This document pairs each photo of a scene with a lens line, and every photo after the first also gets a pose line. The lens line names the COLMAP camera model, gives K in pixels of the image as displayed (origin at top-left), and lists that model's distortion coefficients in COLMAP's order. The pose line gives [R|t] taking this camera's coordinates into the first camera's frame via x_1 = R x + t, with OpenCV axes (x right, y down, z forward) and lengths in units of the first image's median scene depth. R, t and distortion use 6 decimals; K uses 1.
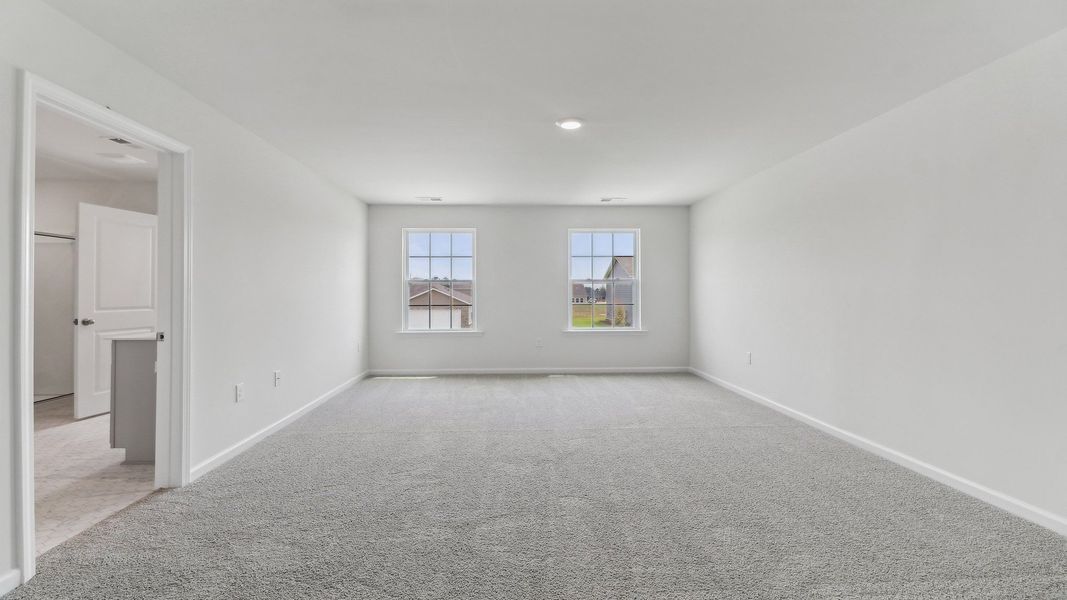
lens RADIAL K [[496.3, 0, 530.3], [0, 496.3, 294.5], [0, 0, 1]] dist [0.026453, -0.016372]
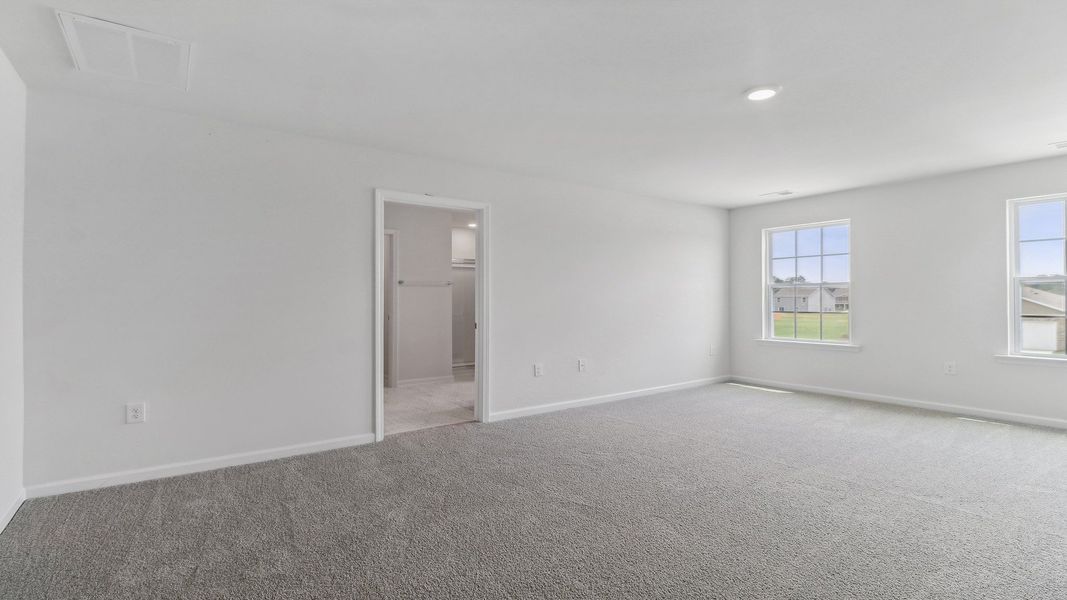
lens RADIAL K [[496.3, 0, 530.3], [0, 496.3, 294.5], [0, 0, 1]] dist [0.026453, -0.016372]
pose [[0.549702, -0.007039, -0.835331, 0.305760], [-0.001728, 0.999953, -0.009564, 0.000171], [0.835359, 0.006701, 0.549664, 0.122854]]
